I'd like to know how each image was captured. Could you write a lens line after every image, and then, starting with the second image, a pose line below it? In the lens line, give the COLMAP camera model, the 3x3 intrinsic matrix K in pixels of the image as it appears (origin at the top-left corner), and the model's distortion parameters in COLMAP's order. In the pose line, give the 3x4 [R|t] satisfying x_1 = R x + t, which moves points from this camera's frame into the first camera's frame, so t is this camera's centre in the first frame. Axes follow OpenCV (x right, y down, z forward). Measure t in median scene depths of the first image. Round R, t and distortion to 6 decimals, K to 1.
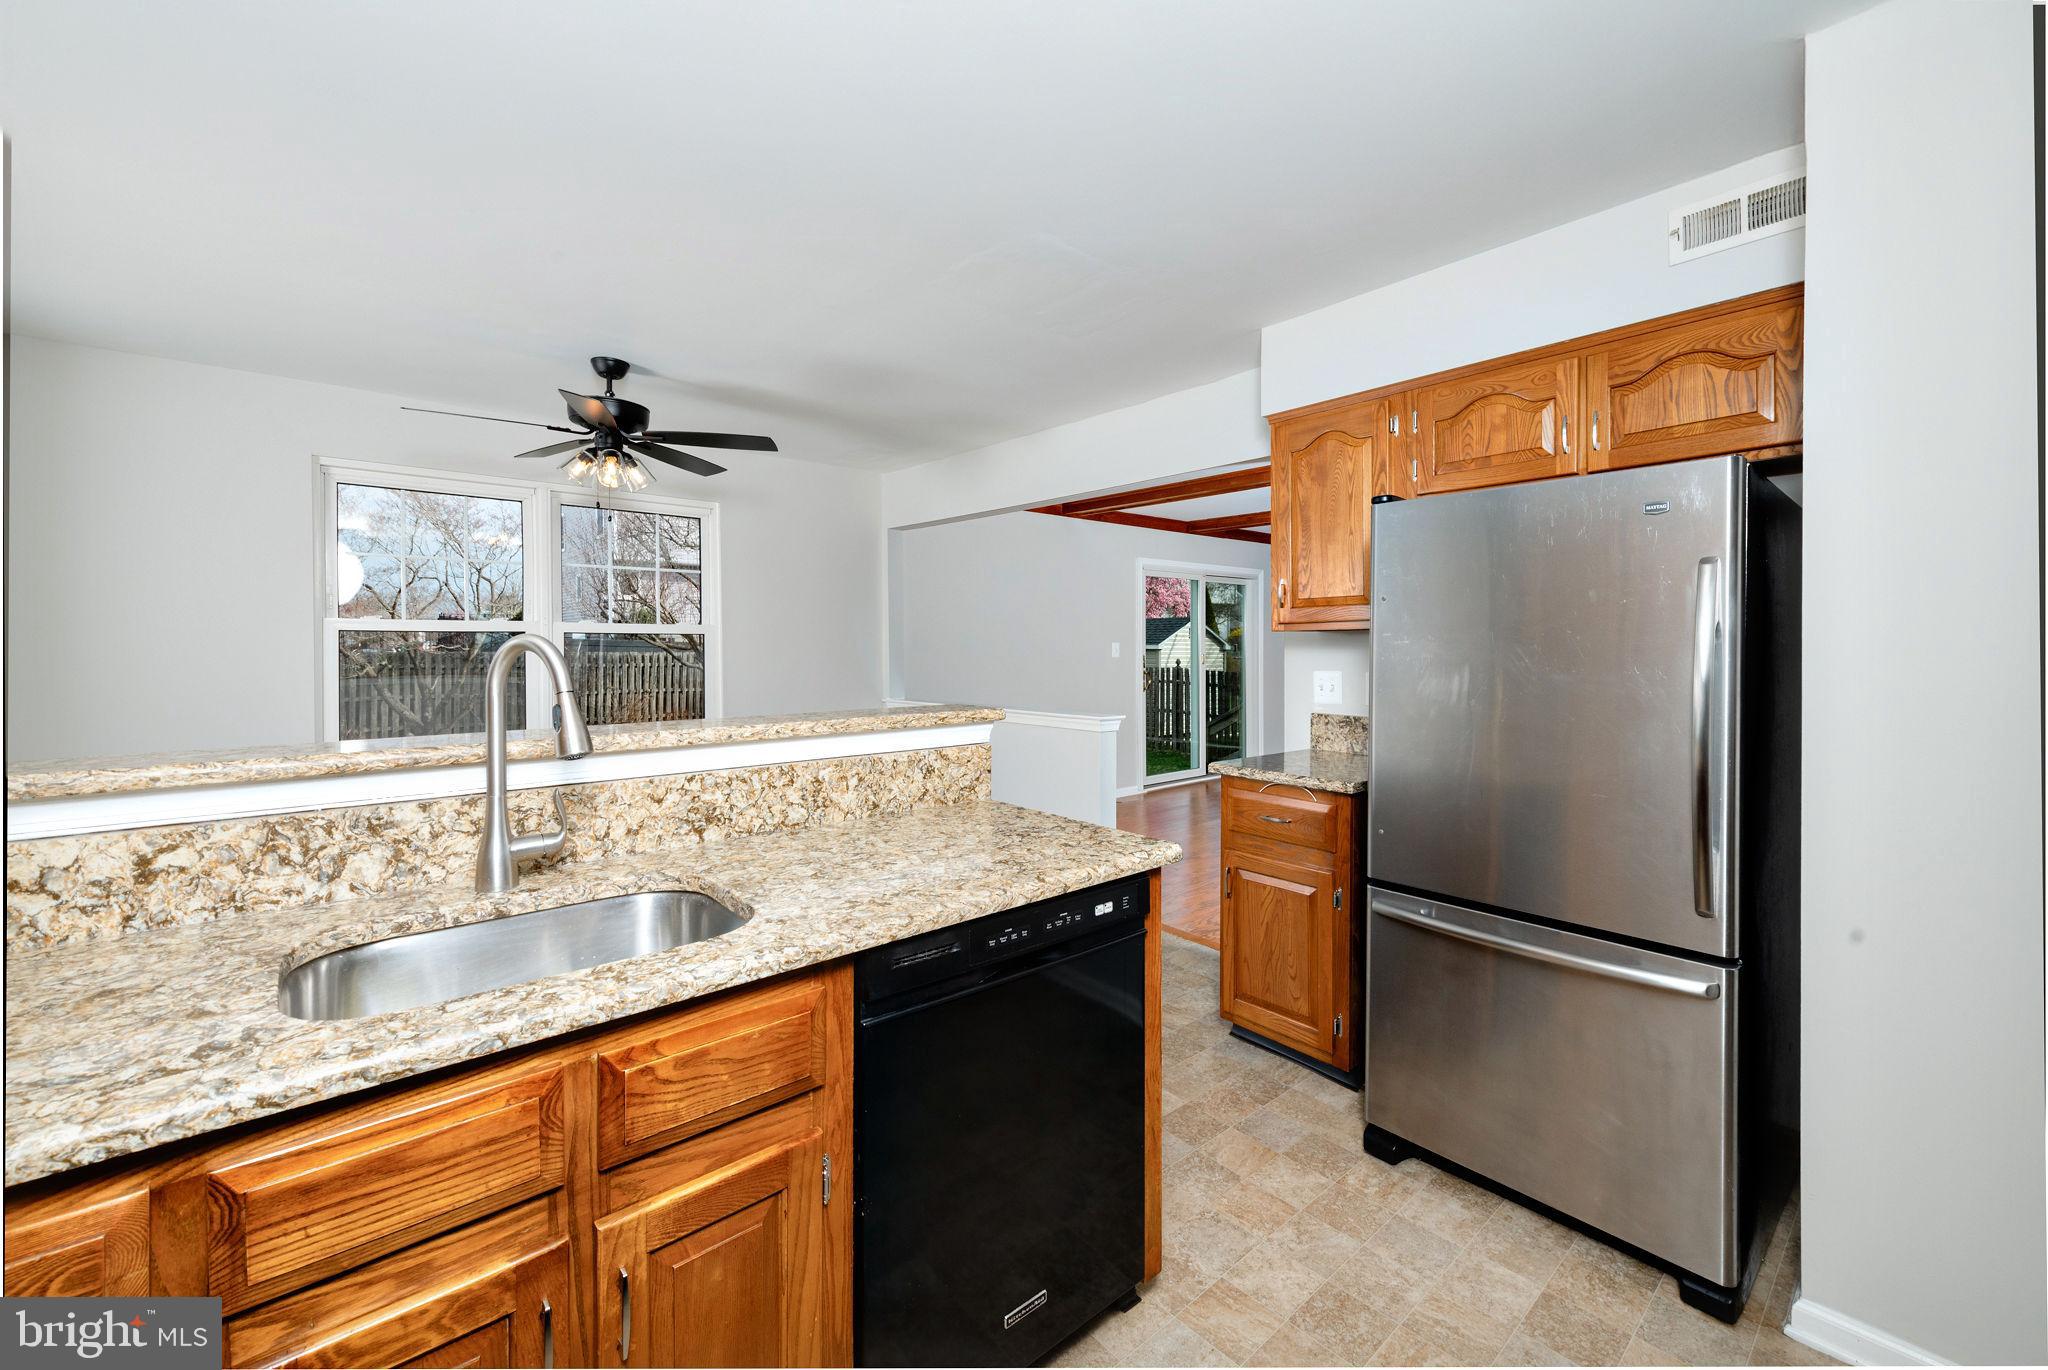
lens RADIAL K [[832.2, 0, 1060.5], [0, 832.2, 637.0], [0, 0, 1]] dist [0.009894, -0.003072]
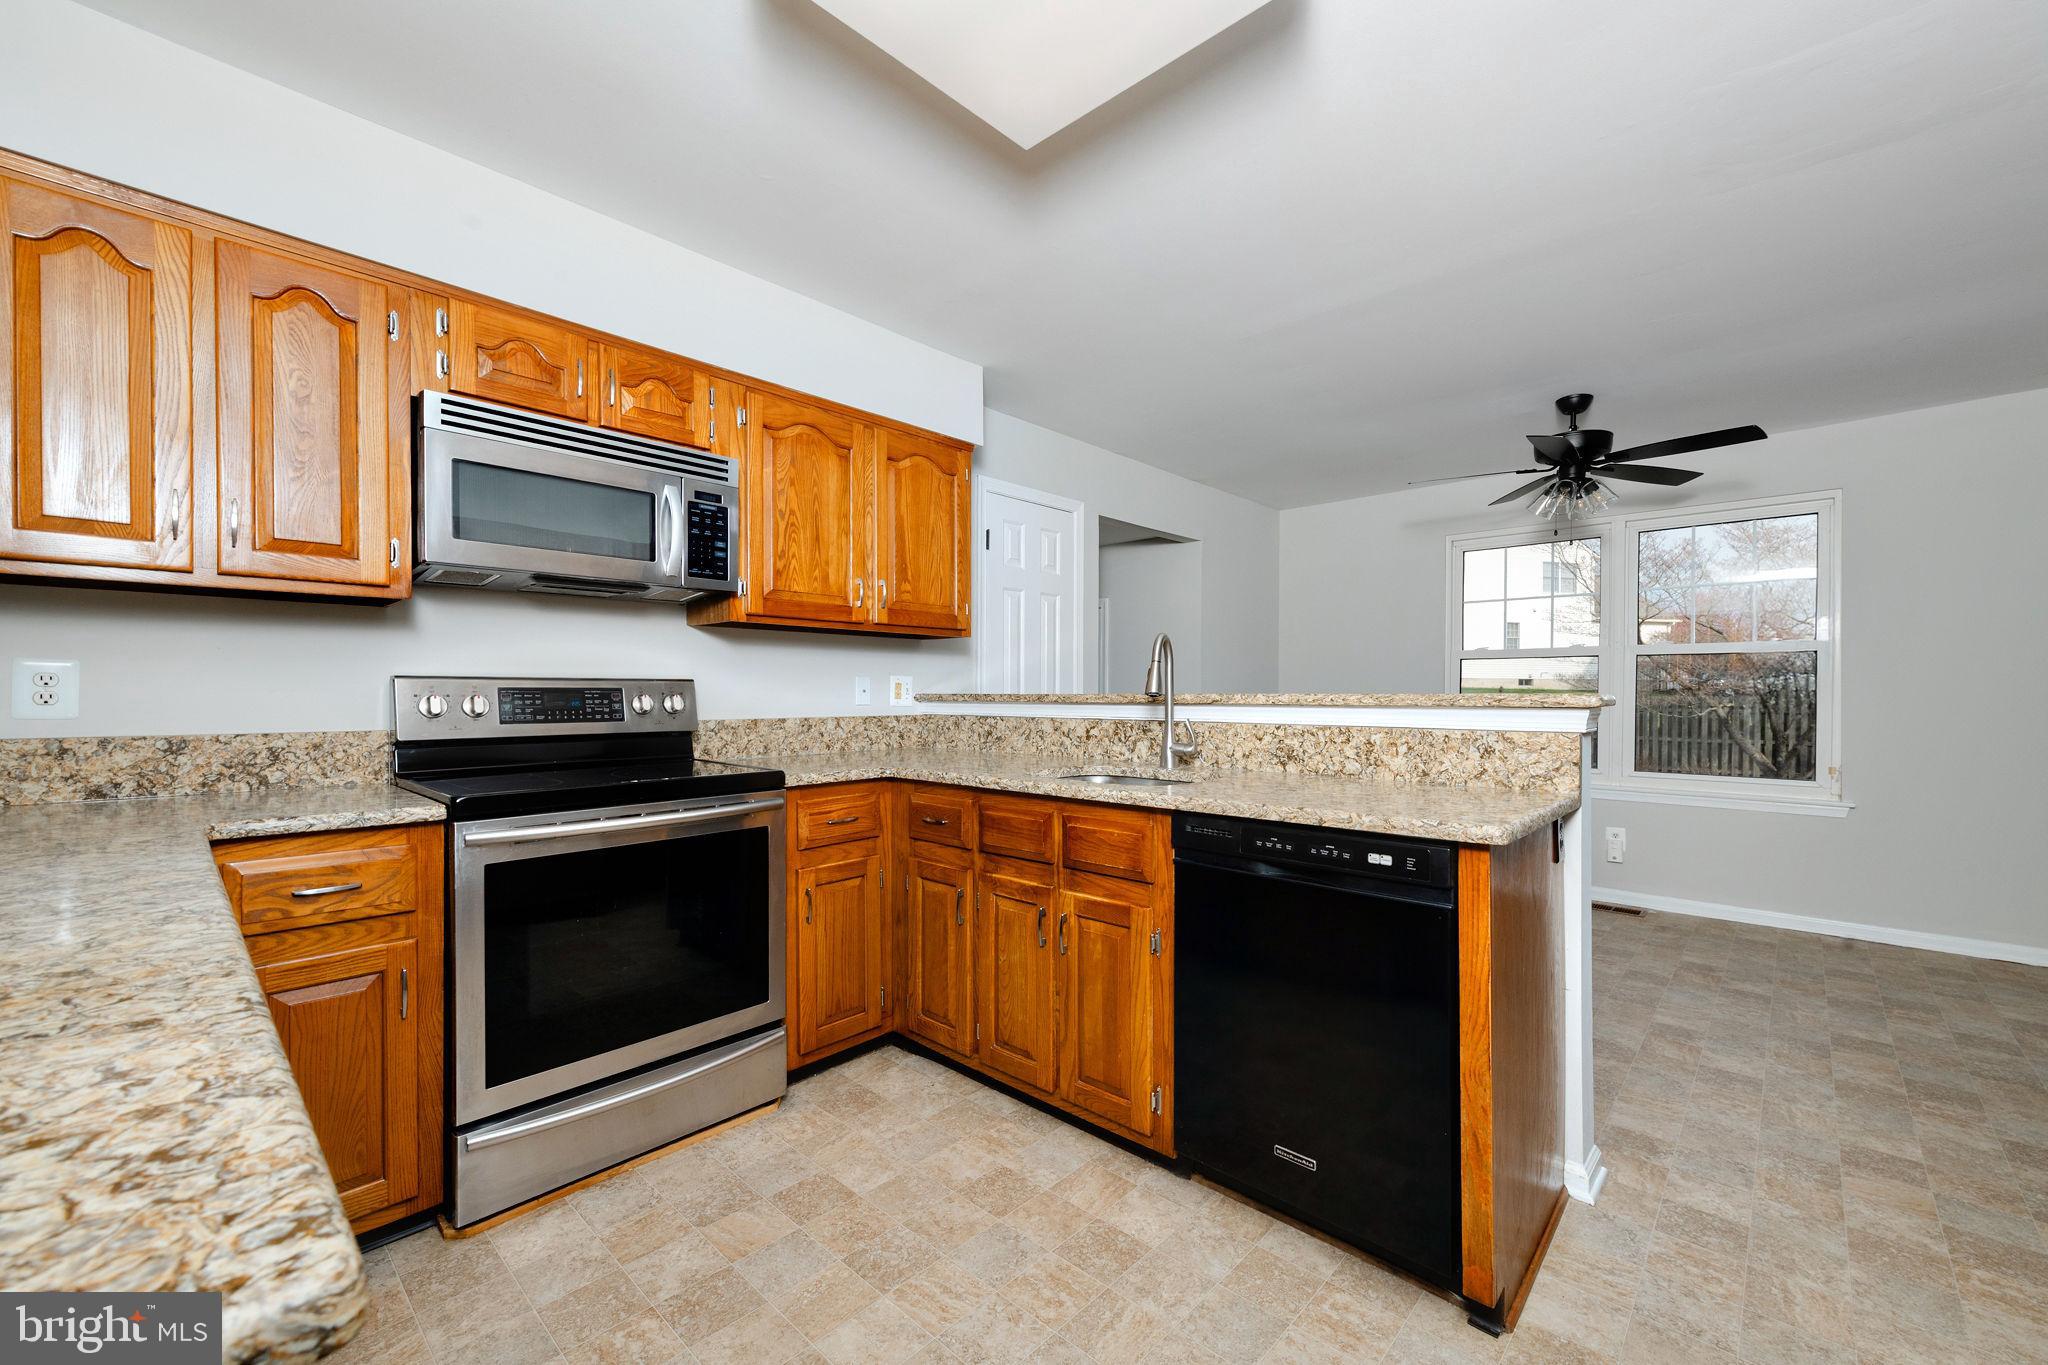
lens RADIAL K [[832.2, 0, 1060.7], [0, 832.2, 694.4], [0, 0, 1]] dist [0.009894, -0.003072]
pose [[0.105089, -0.000400, -0.994463, 0.952145], [0.004214, 0.999991, 0.000043, 0.104592], [0.994454, -0.004195, 0.105090, 0.440180]]
